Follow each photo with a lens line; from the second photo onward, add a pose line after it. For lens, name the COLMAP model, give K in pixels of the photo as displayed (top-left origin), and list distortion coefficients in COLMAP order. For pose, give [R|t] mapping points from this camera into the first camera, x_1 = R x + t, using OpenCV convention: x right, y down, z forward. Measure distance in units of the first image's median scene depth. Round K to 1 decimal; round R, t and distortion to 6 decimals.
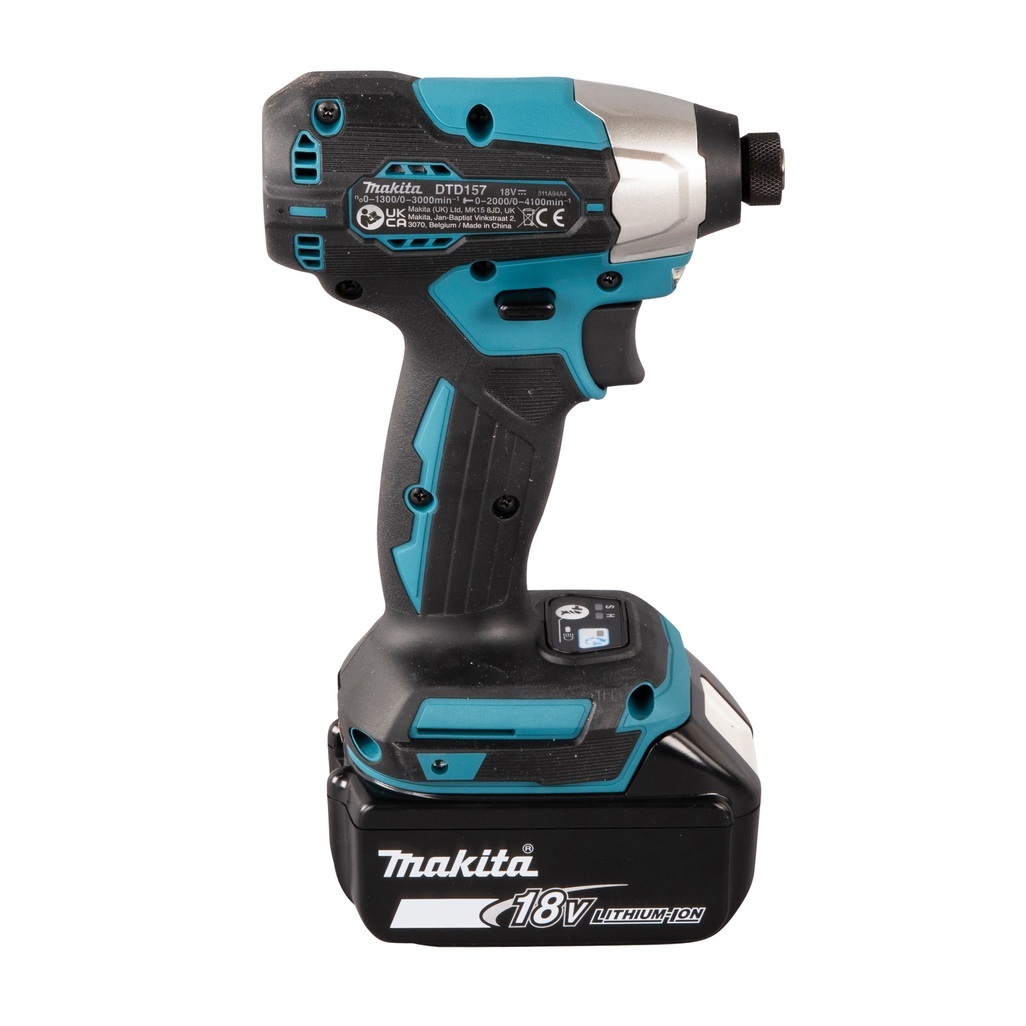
lens RADIAL K [[4941.0, 0, 565.4], [0, 4941.0, 498.4], [0, 0, 1]] dist [0.575686, 0.000000]
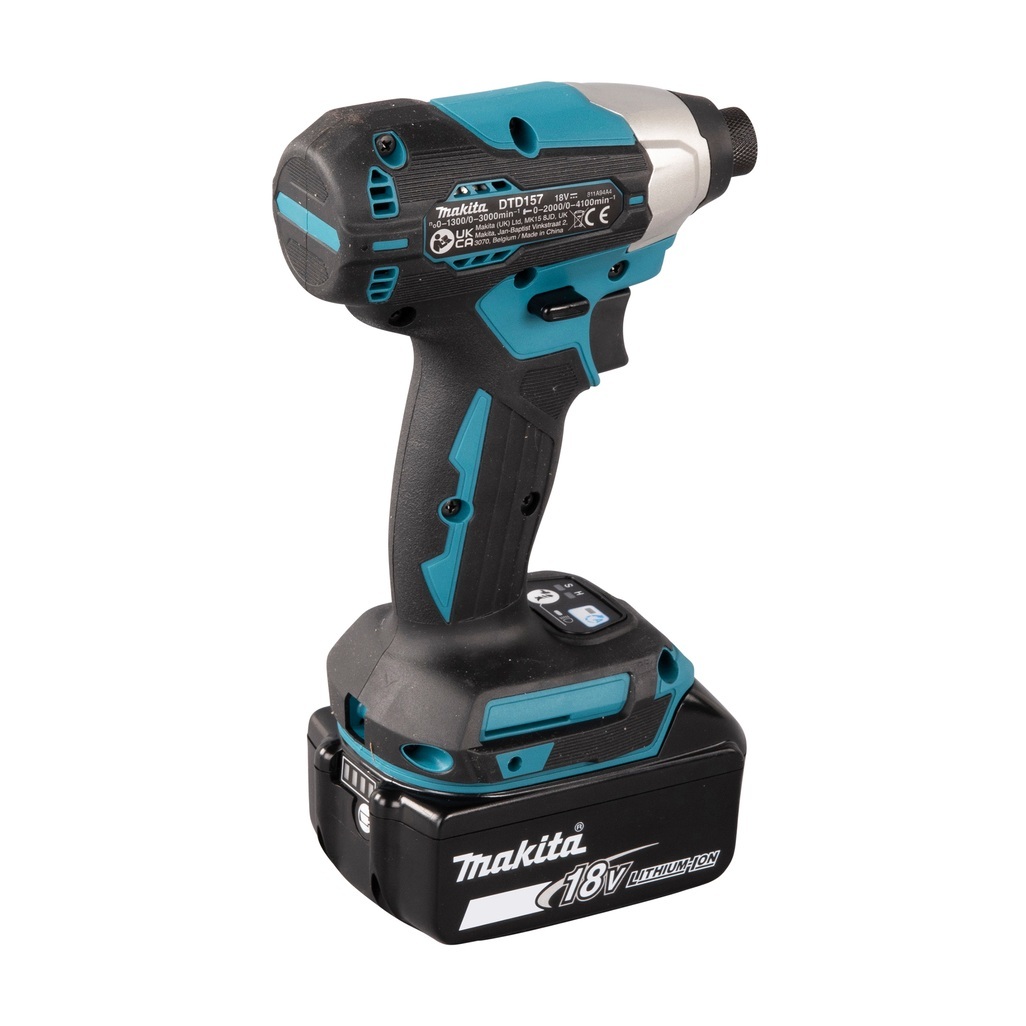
lens RADIAL K [[4941.0, 0, 514.5], [0, 4941.0, 513.2], [0, 0, 1]] dist [0.575686, 0.000000]
pose [[0.881487, -0.169023, 0.440921, -0.469173], [0.160875, 0.985378, 0.056116, -0.054590], [-0.443959, 0.021468, 0.895790, 0.079695]]
